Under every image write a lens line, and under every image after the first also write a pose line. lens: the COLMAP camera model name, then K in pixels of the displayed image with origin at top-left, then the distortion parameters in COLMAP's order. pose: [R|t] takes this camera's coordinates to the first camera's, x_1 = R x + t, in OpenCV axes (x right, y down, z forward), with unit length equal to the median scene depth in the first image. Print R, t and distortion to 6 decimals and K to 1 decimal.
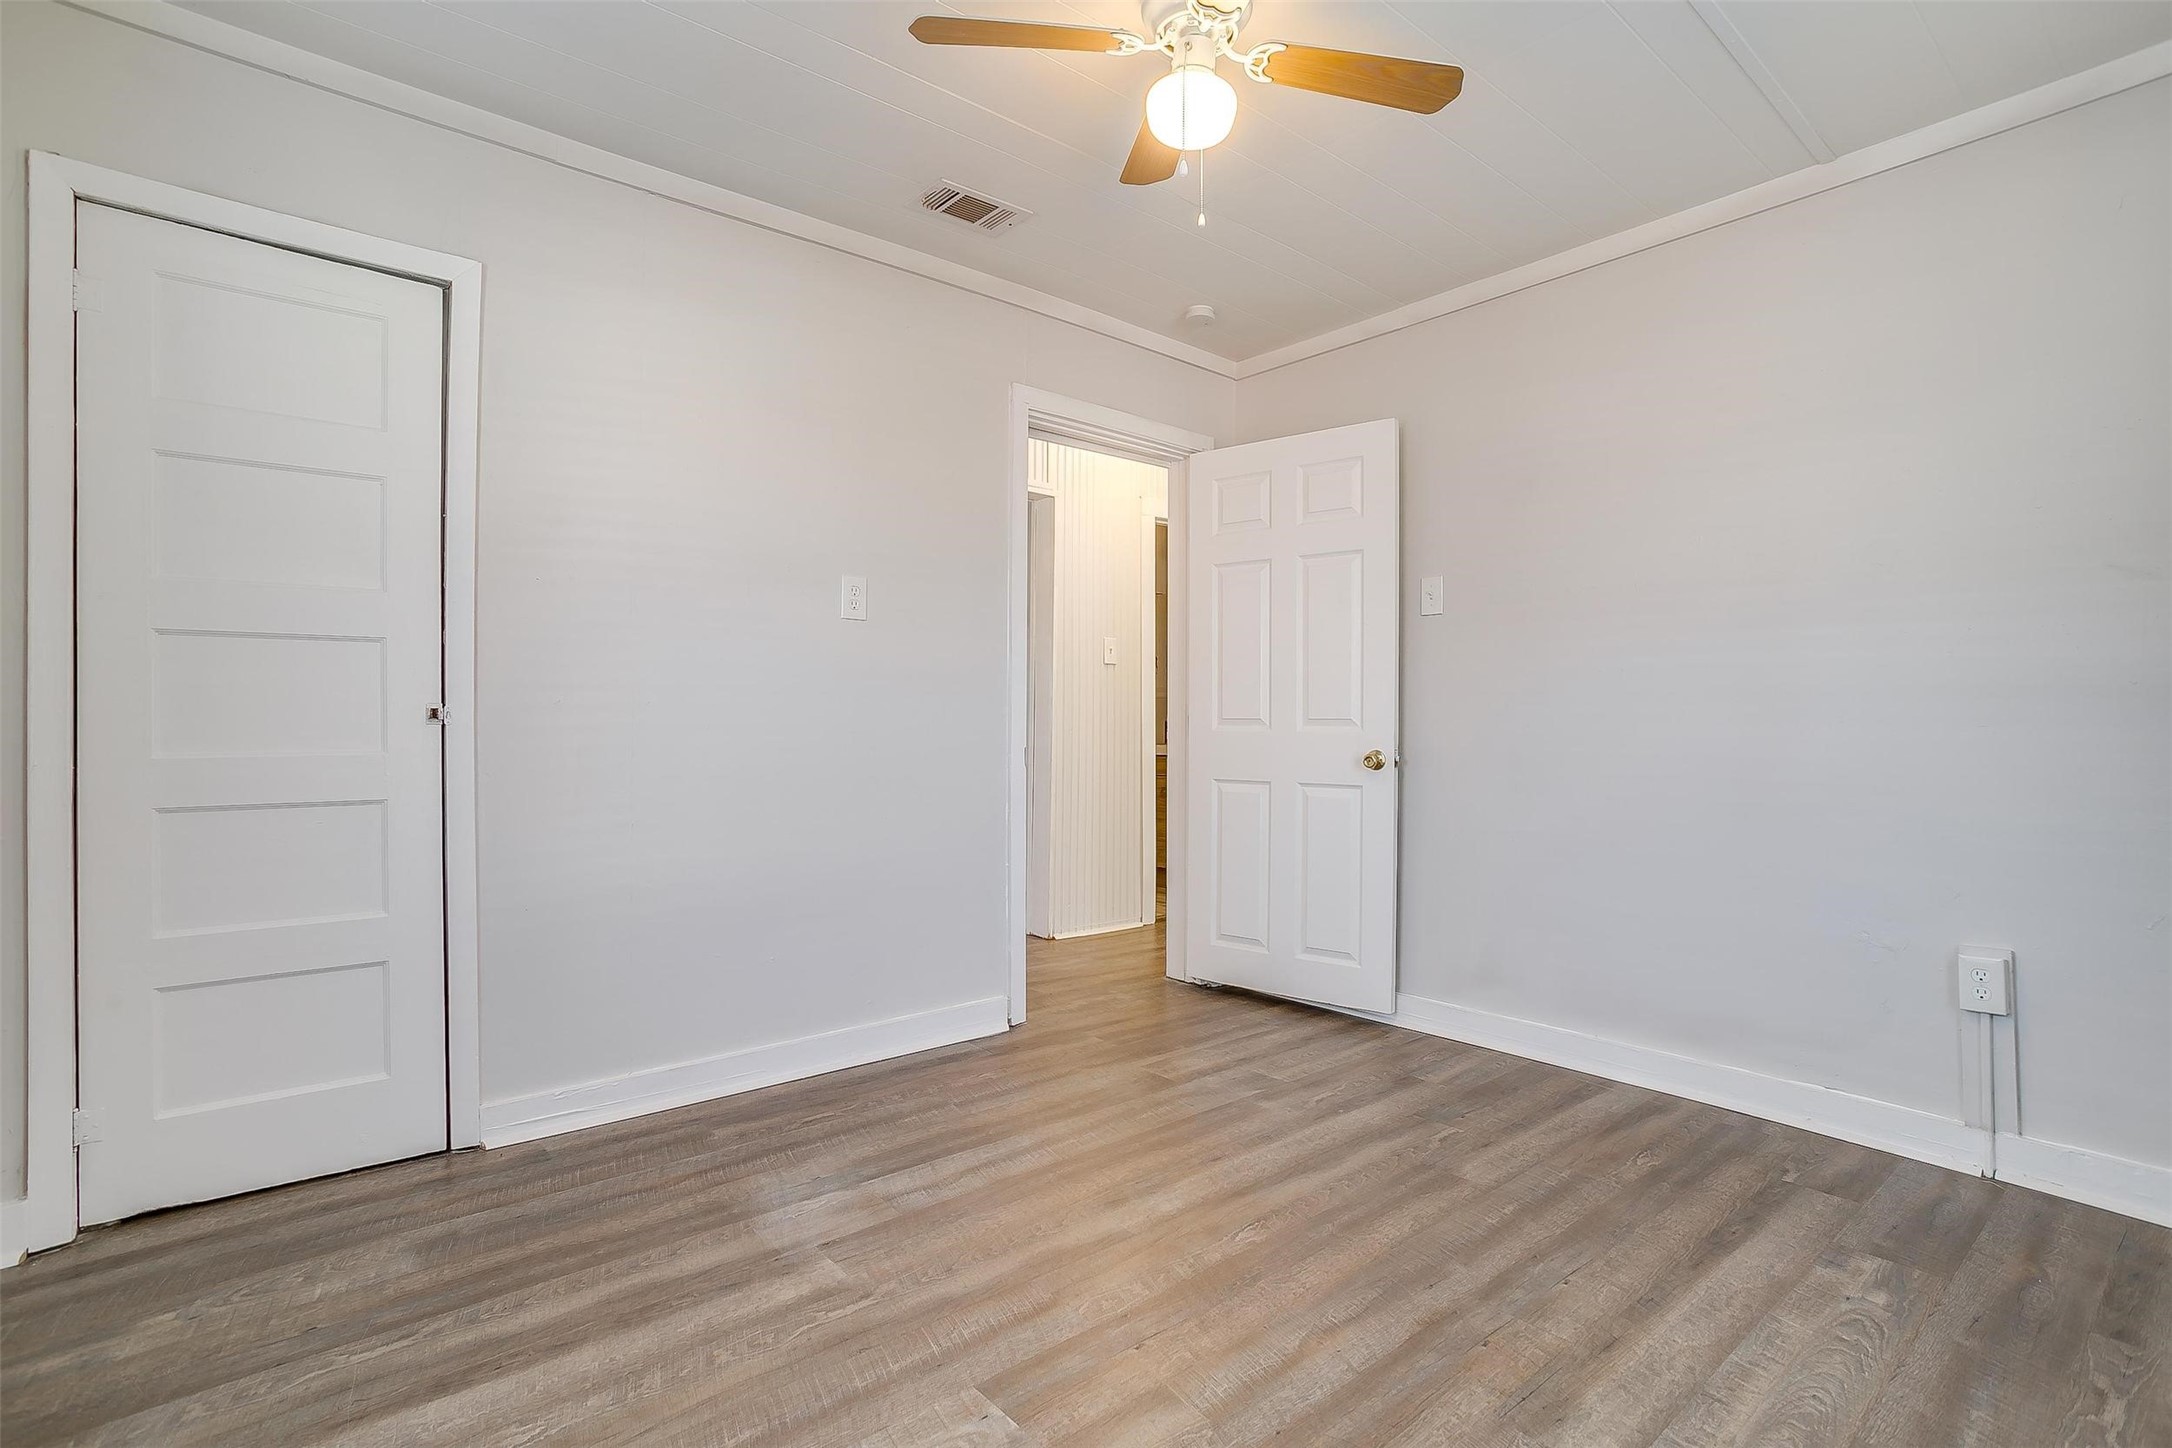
lens RADIAL K [[1057.9, 0, 1074.3], [0, 1057.9, 705.3], [0, 0, 1]] dist [-0.056544, 0.029921]
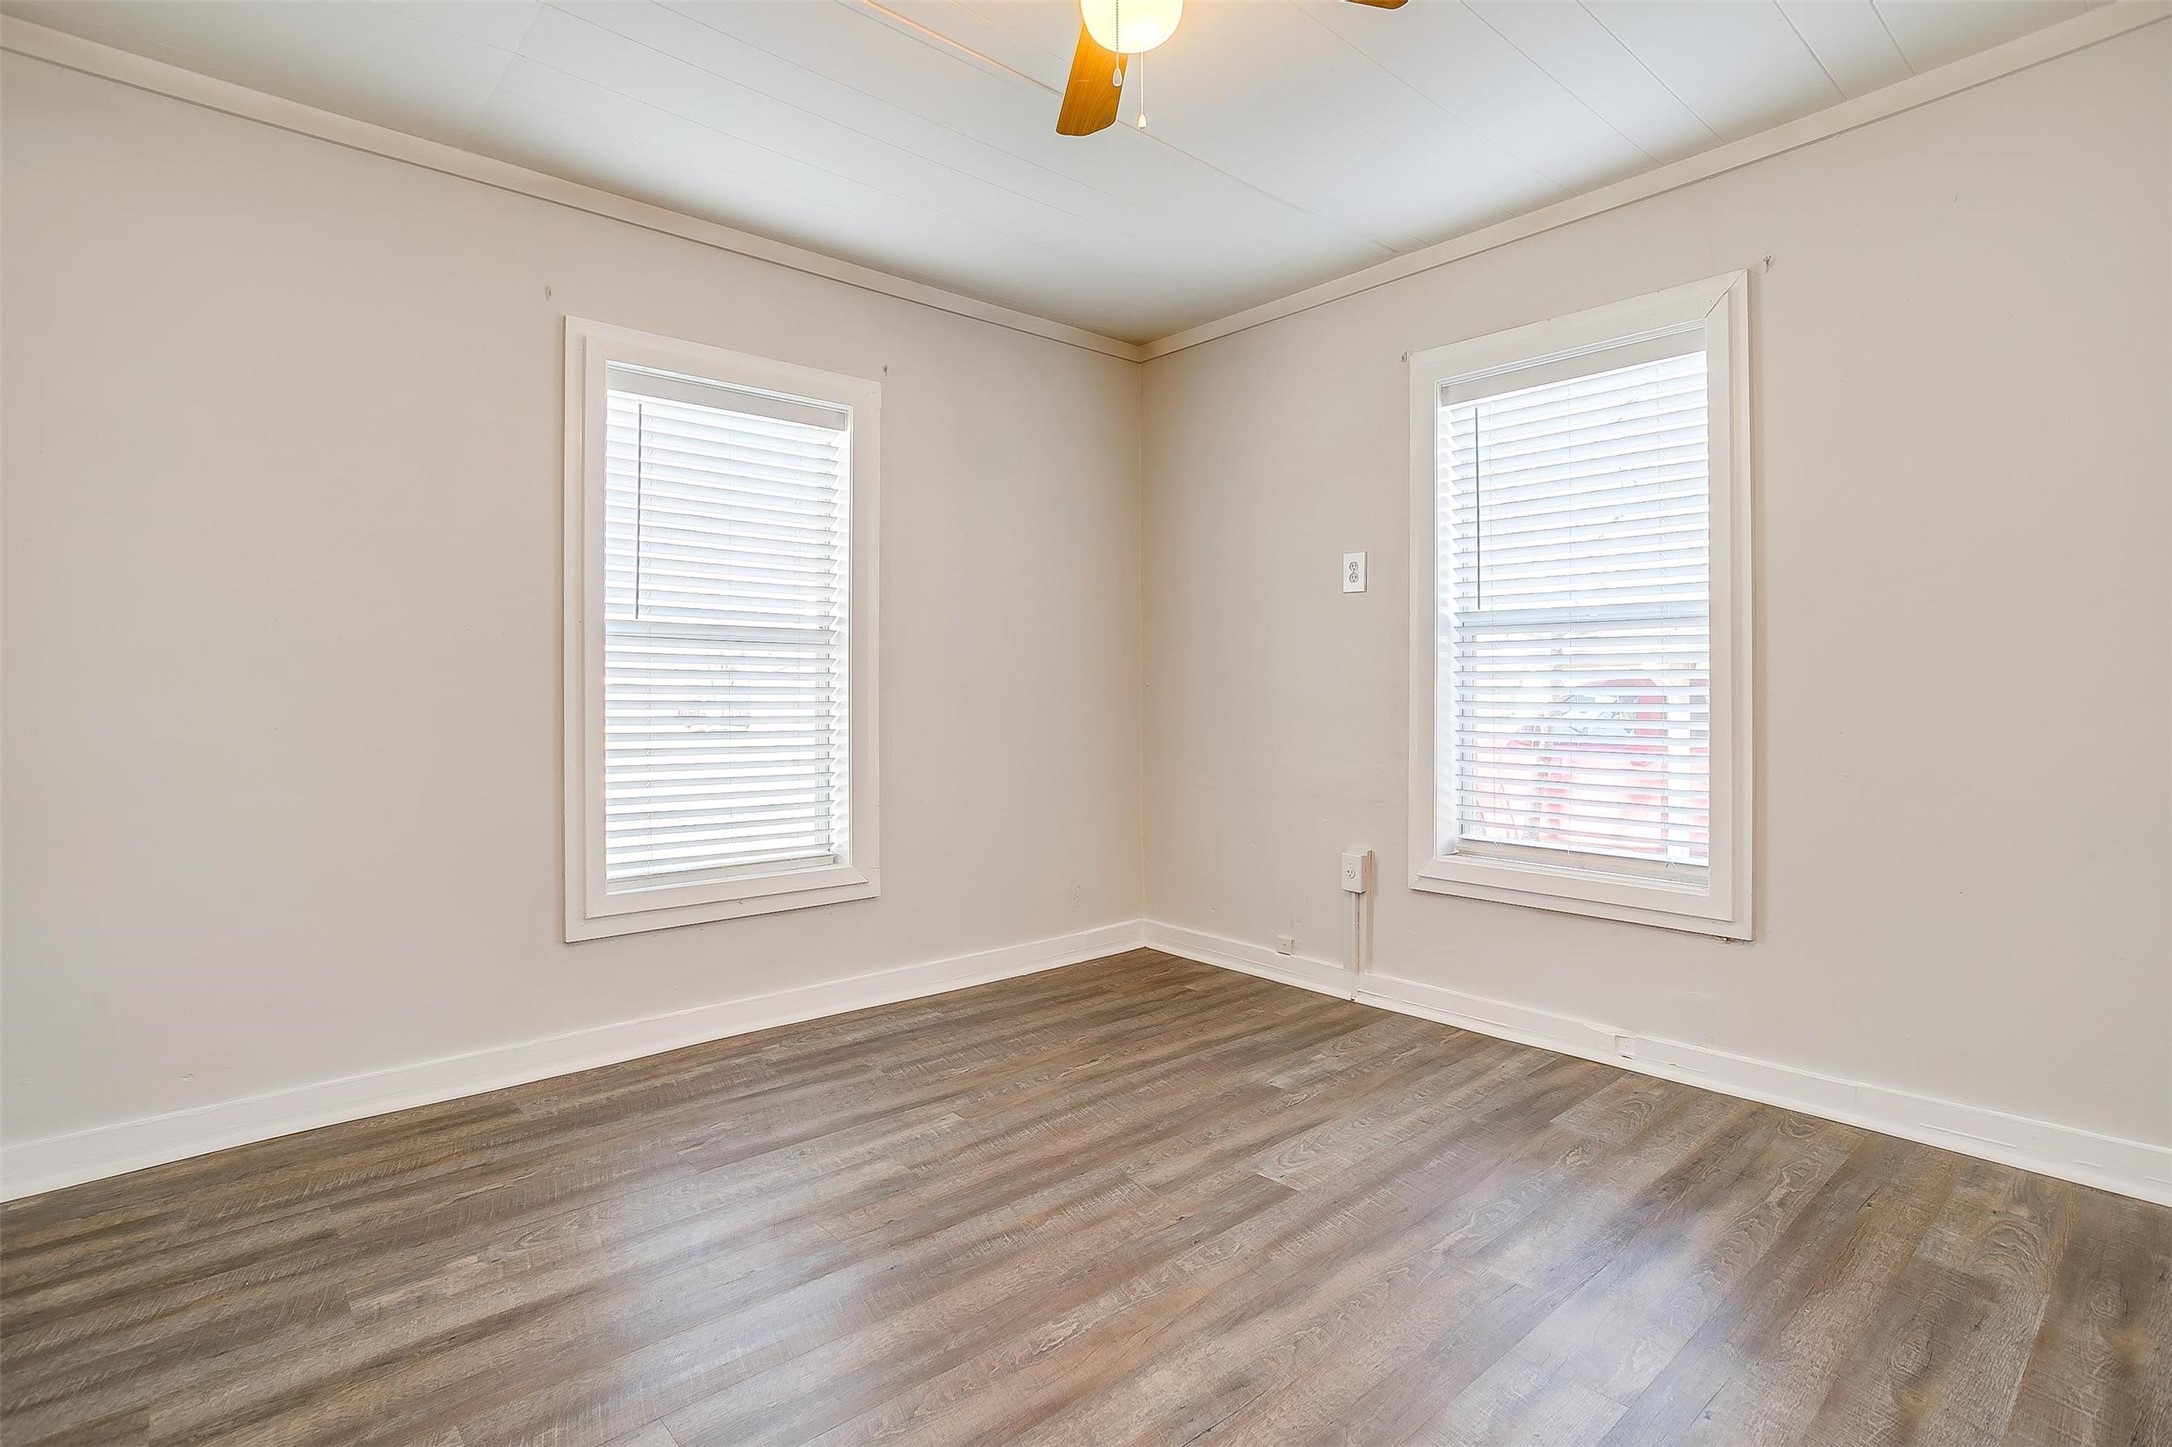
lens RADIAL K [[1057.9, 0, 1074.3], [0, 1057.9, 704.8], [0, 0, 1]] dist [-0.056544, 0.029921]
pose [[-0.999816, 0.000636, -0.019188, 0.187965], [0.000677, 0.999997, -0.002155, 0.023400], [0.019187, -0.002168, -0.999814, 1.991906]]
